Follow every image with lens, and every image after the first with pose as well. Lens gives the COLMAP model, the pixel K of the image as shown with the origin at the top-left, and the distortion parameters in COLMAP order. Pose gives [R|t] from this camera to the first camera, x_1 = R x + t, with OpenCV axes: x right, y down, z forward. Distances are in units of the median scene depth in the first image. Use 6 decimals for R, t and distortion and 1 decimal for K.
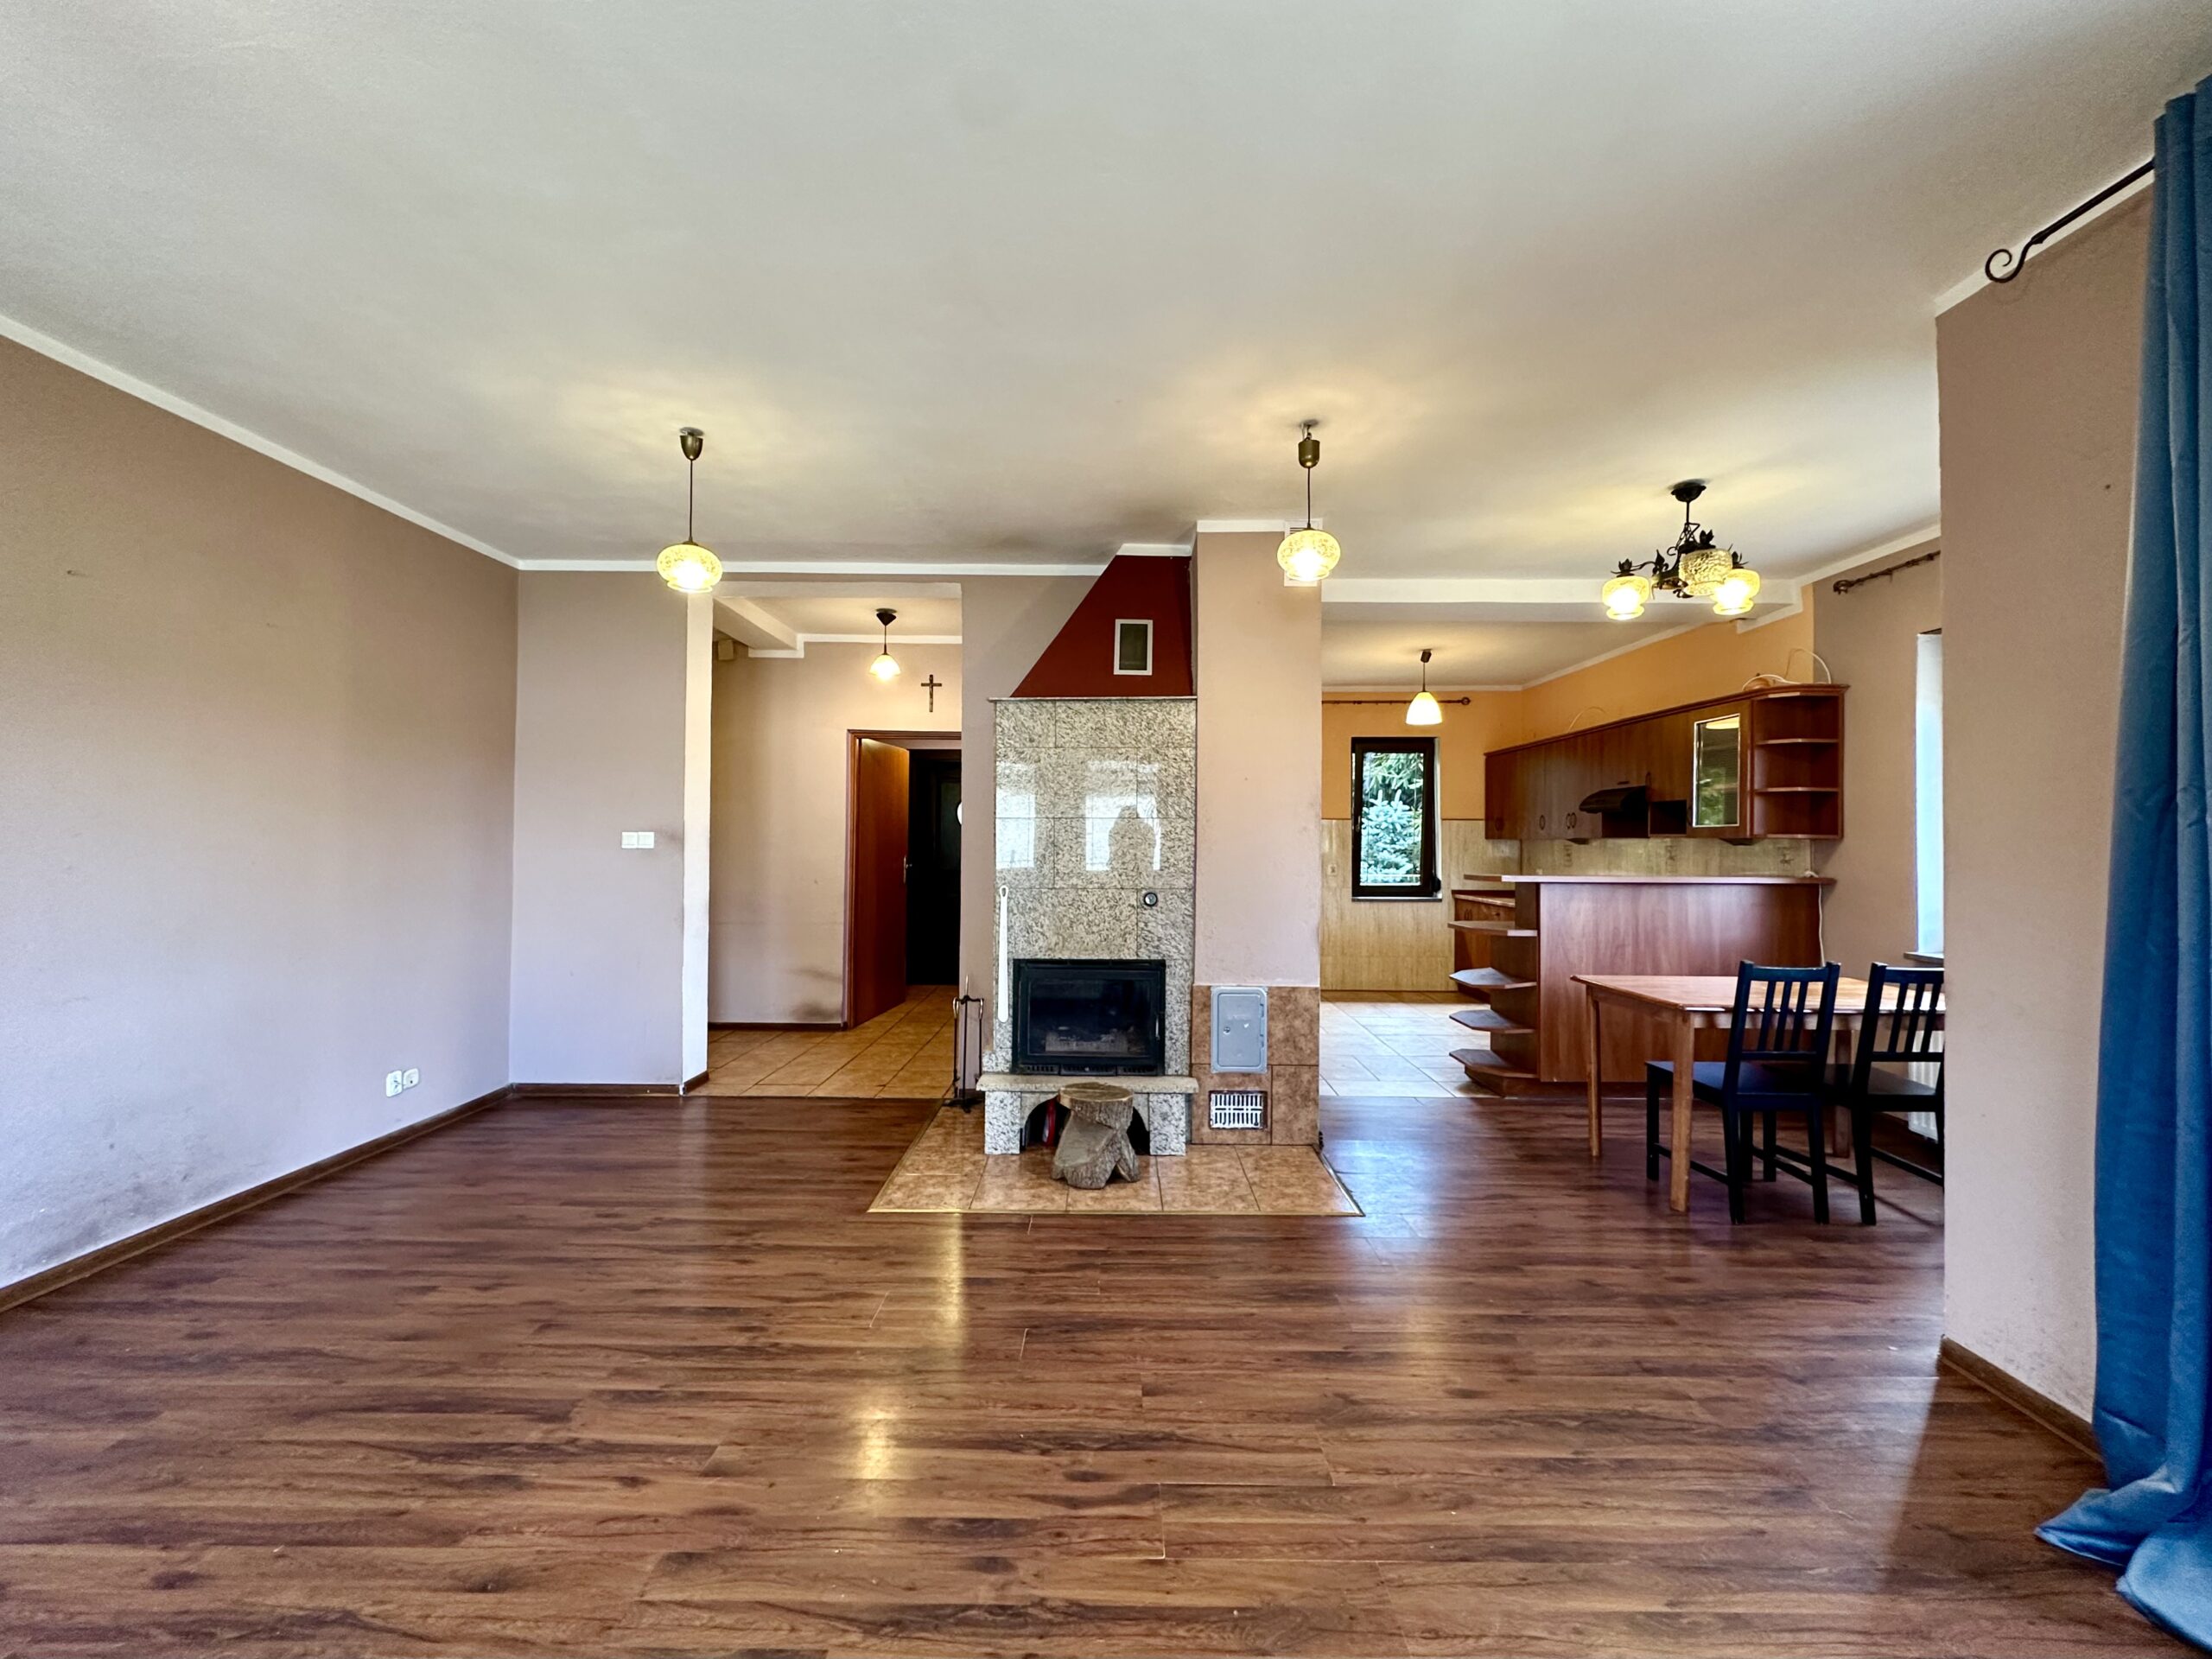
lens RADIAL K [[904.0, 0, 1106.0], [0, 904.0, 829.5], [0, 0, 1]] dist [-0.001418, 0.000304]
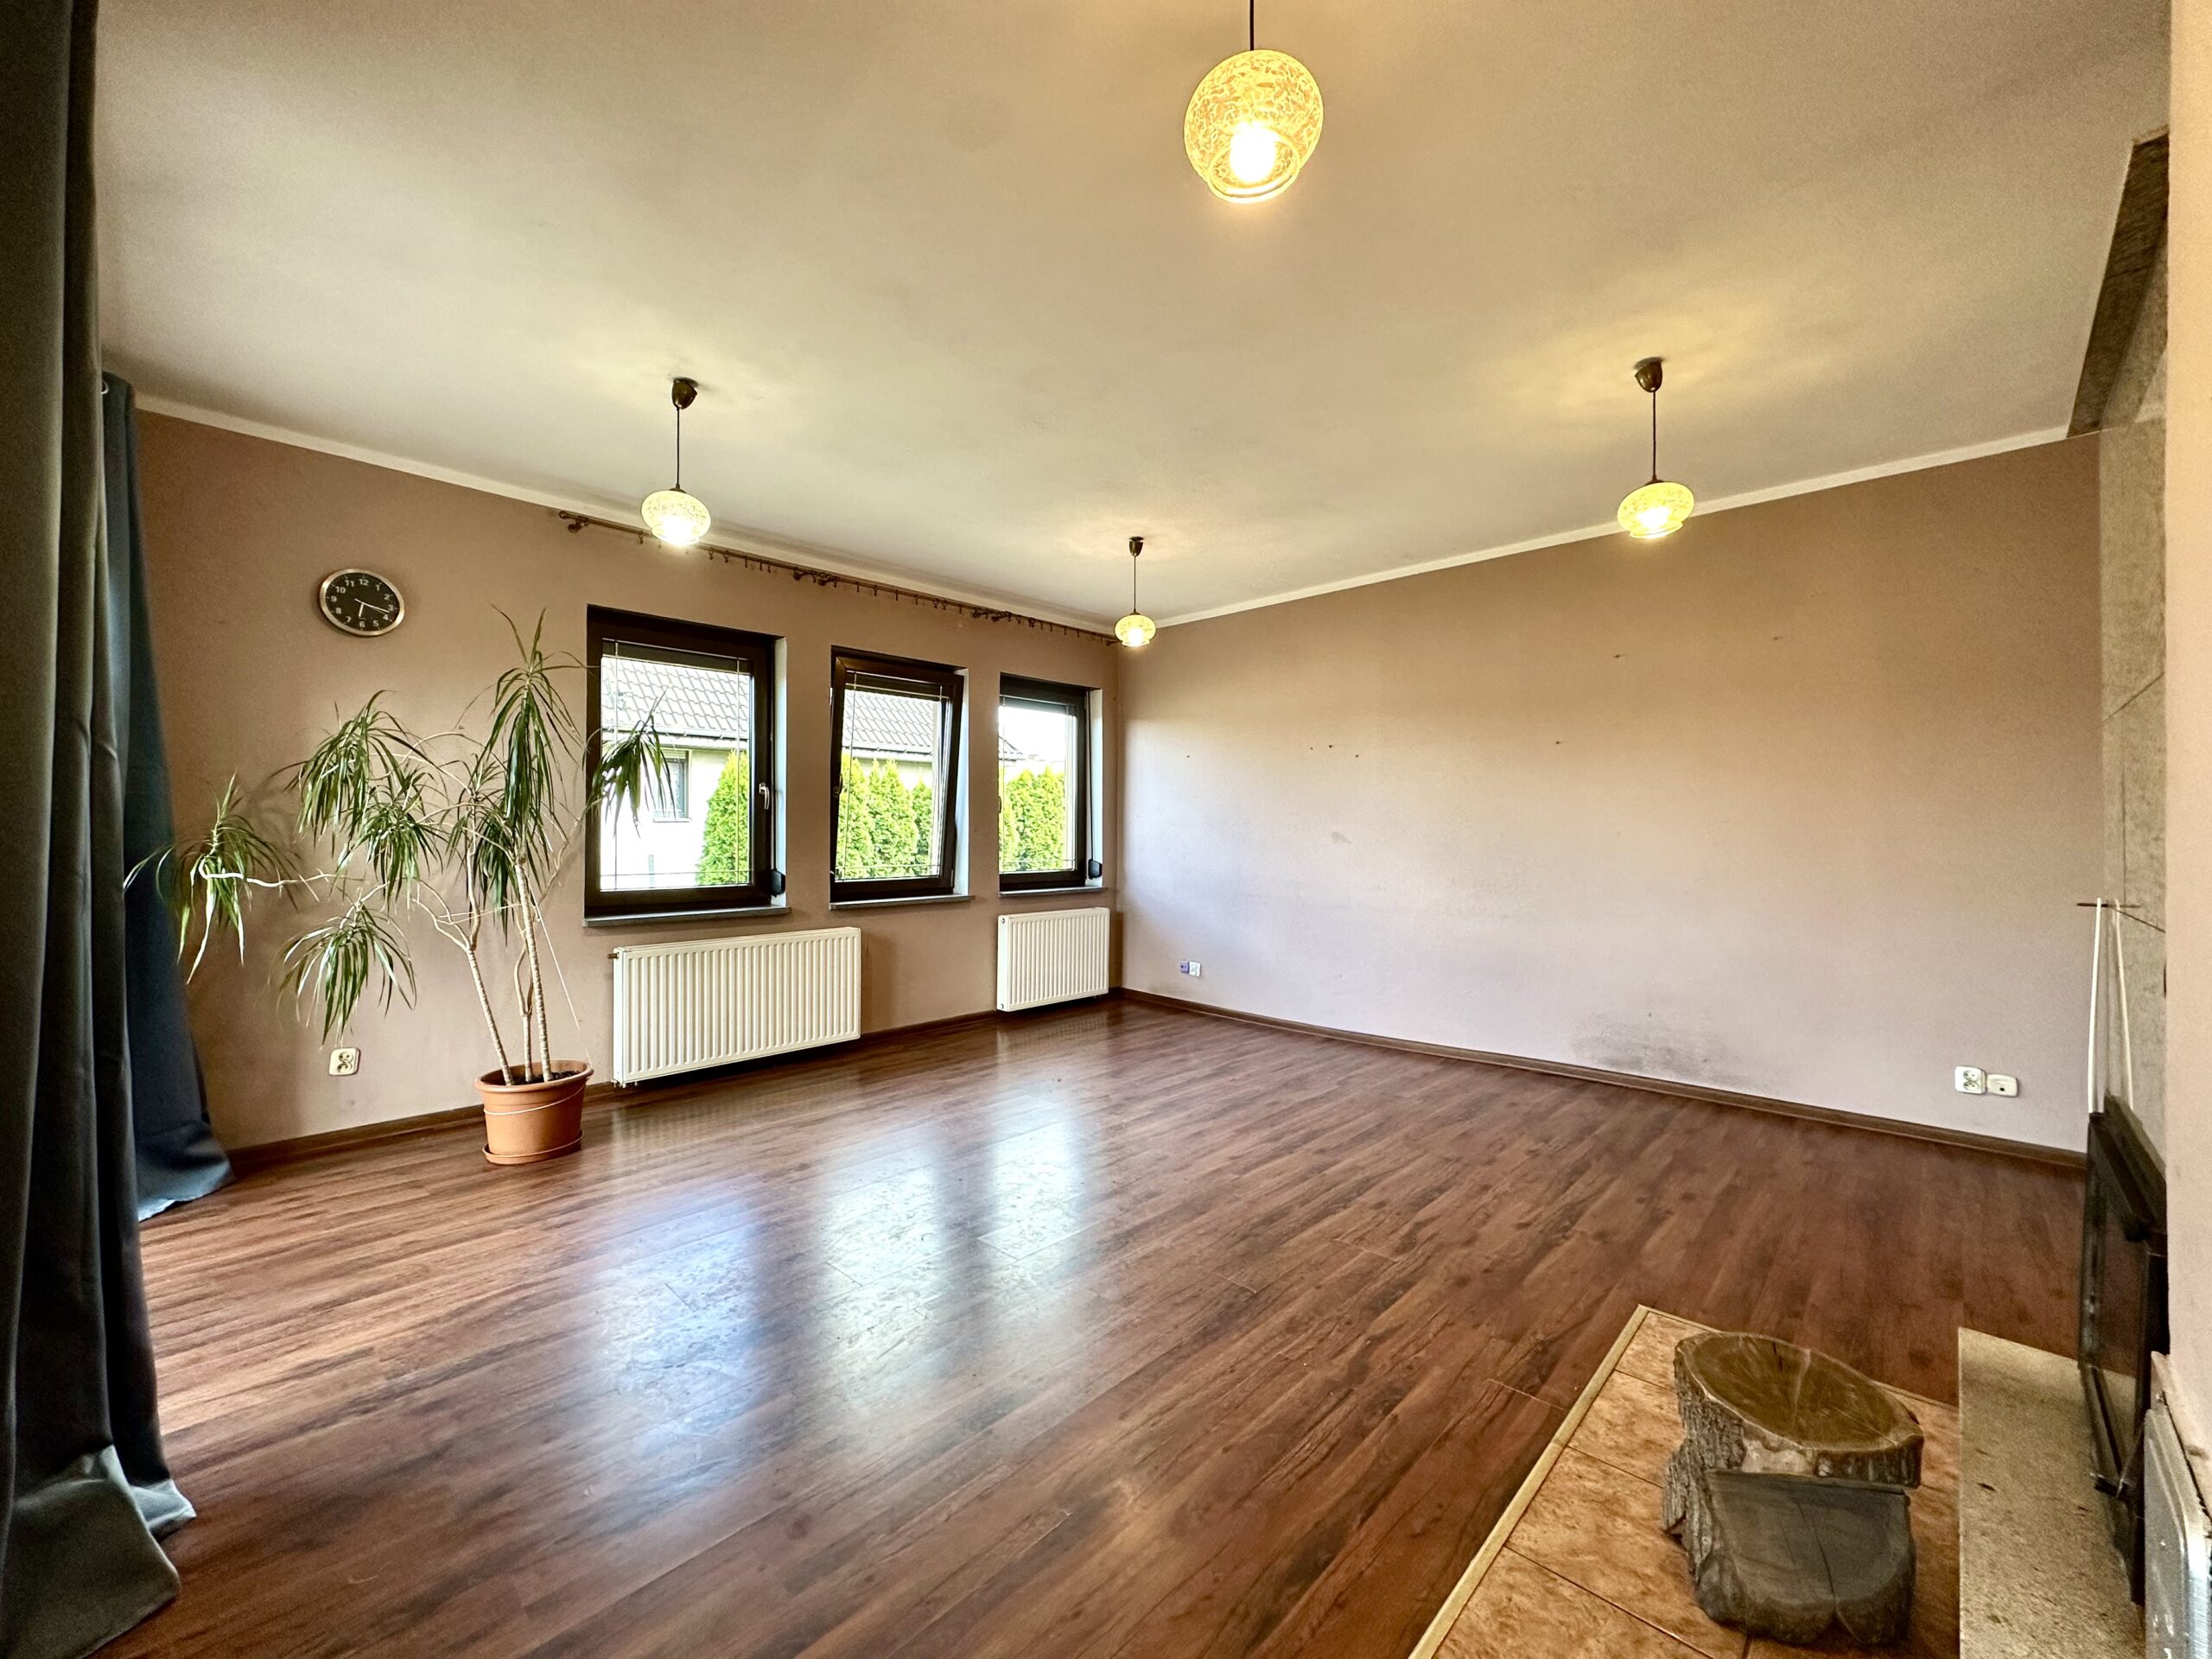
lens RADIAL K [[879.8, 0, 1106.0], [0, 879.8, 829.5], [0, 0, 1]] dist [-0.000702, 0.000181]
pose [[-0.684971, -0.008306, -0.728523, 0.453642], [0.003578, 0.999885, -0.014764, 0.036901], [0.728562, -0.012720, -0.684862, 0.959715]]
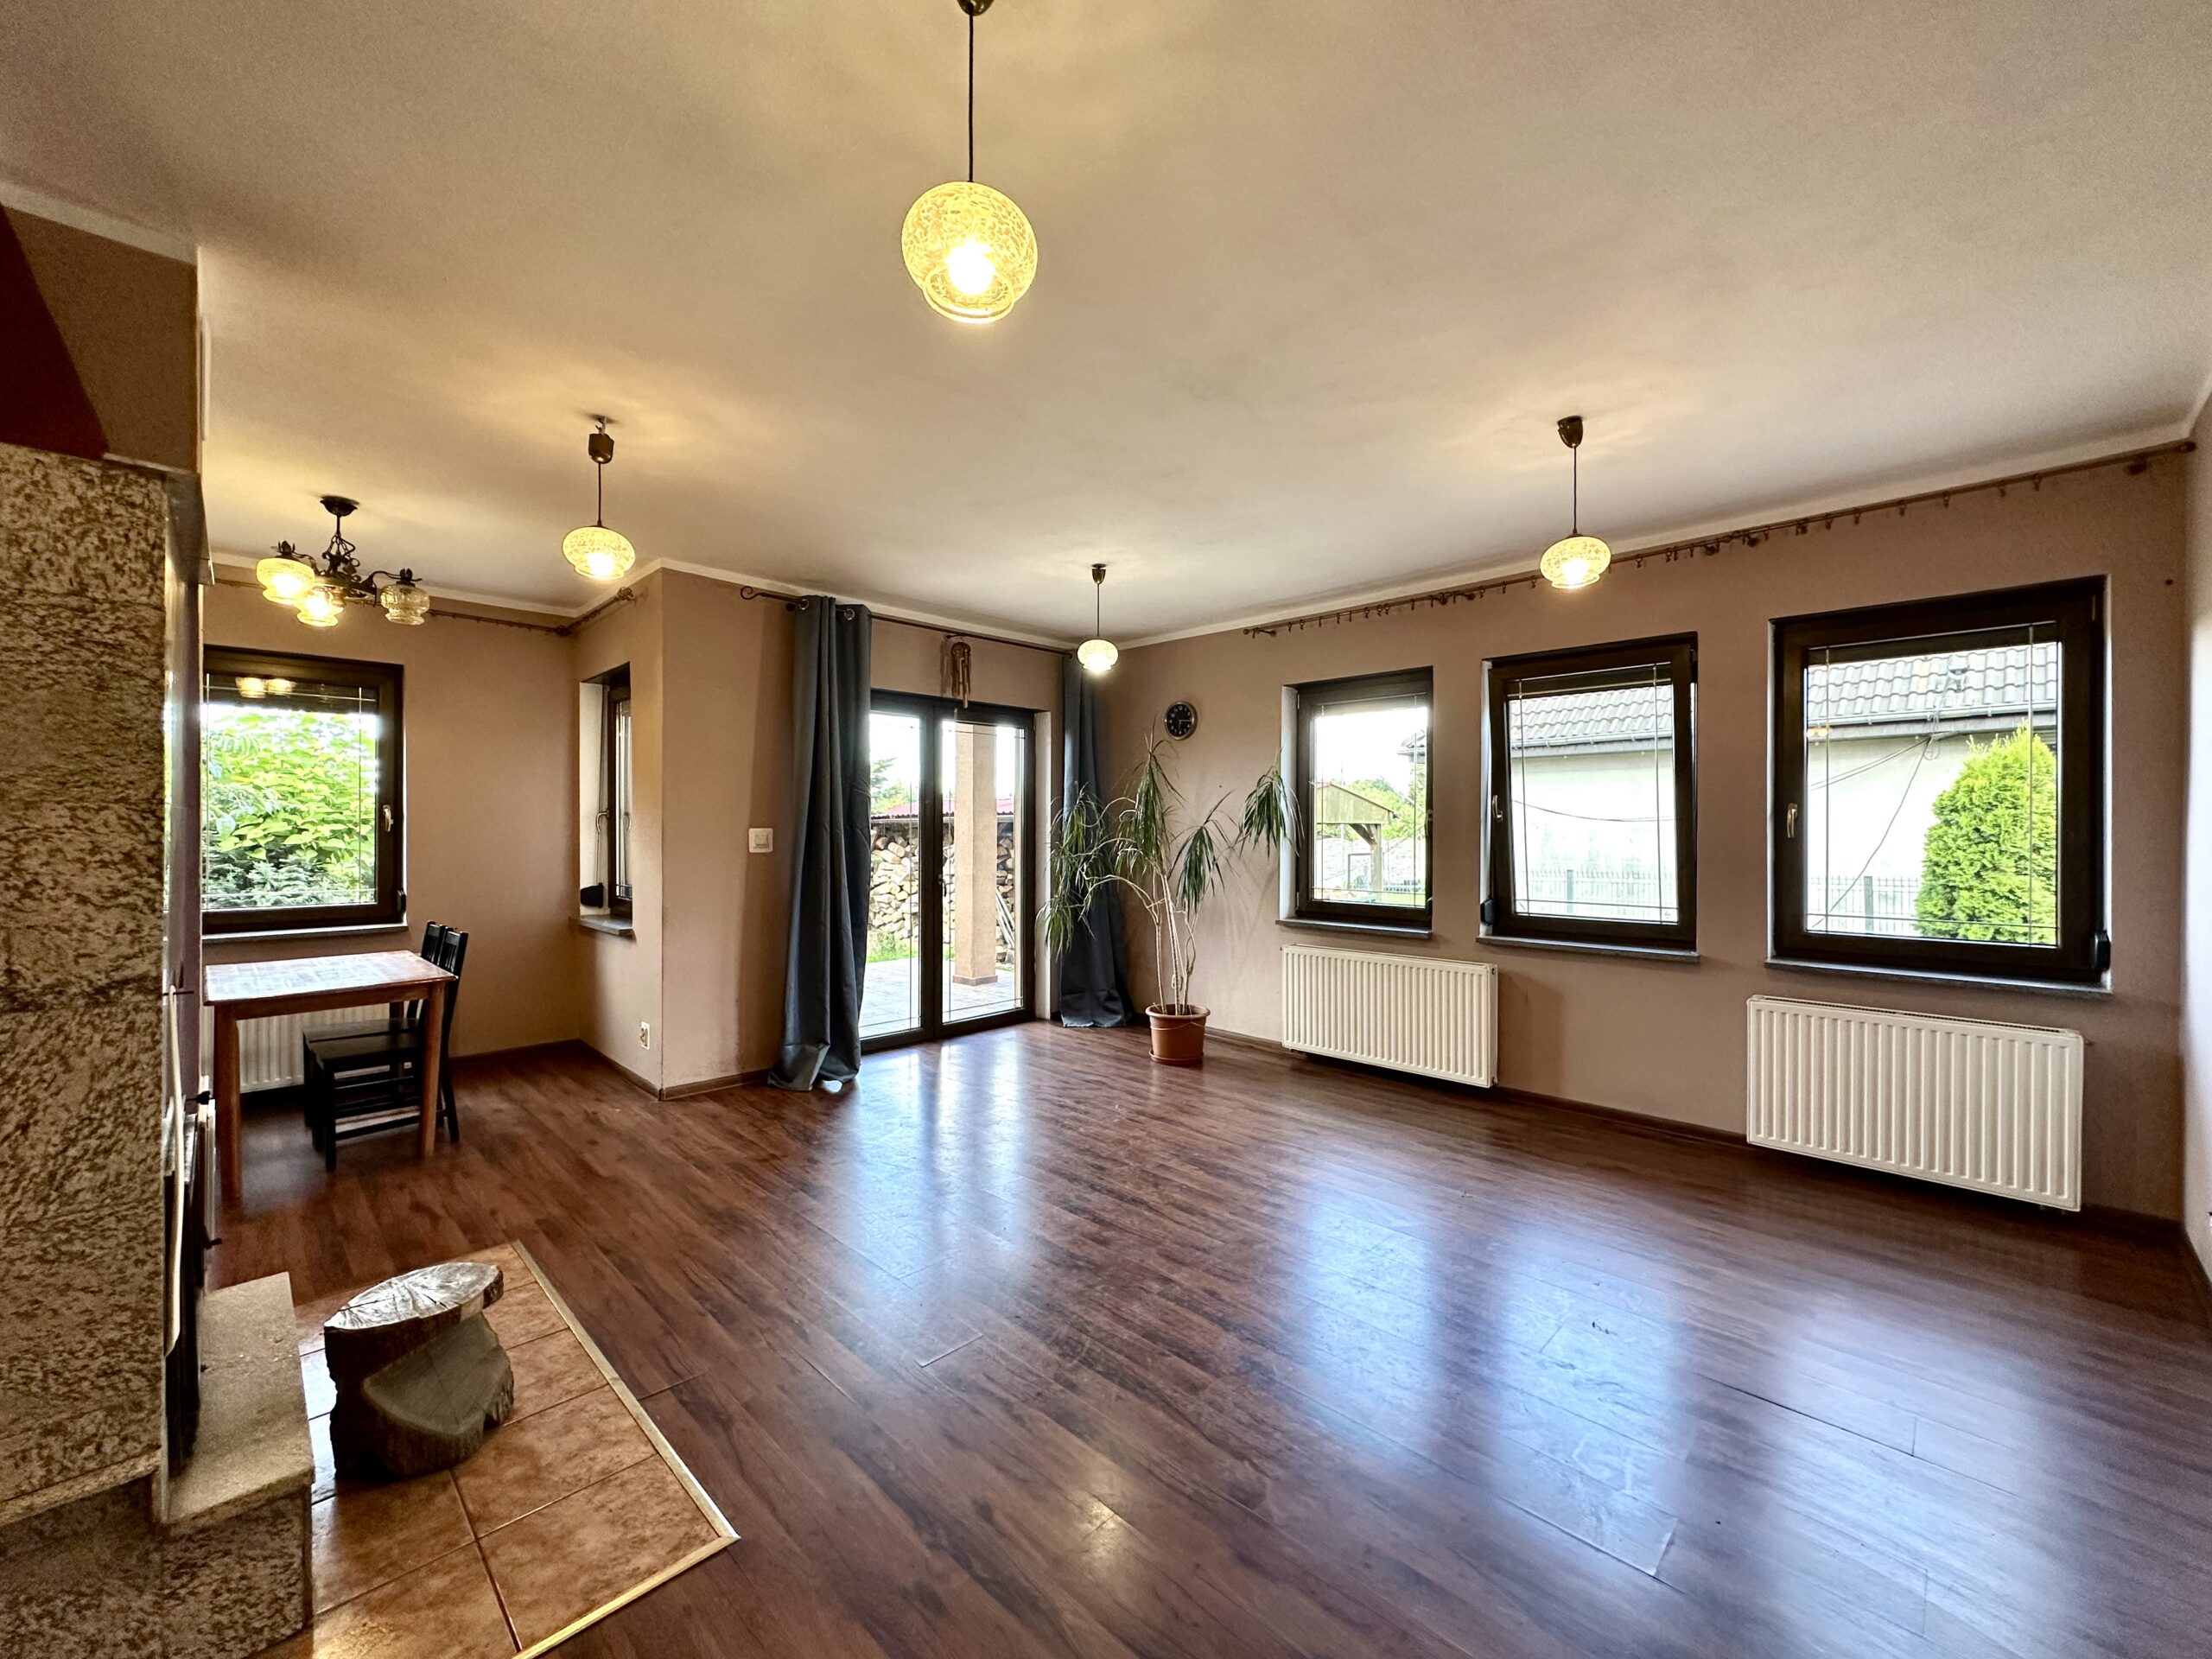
lens RADIAL K [[878.0, 0, 1106.0], [0, 878.0, 829.5], [0, 0, 1]] dist [-0.002330, -0.000113]
pose [[-0.718964, -0.007374, 0.695008, -0.642797], [-0.015200, 0.999871, -0.005116, -0.005585], [-0.694881, -0.014242, -0.718984, 1.003804]]
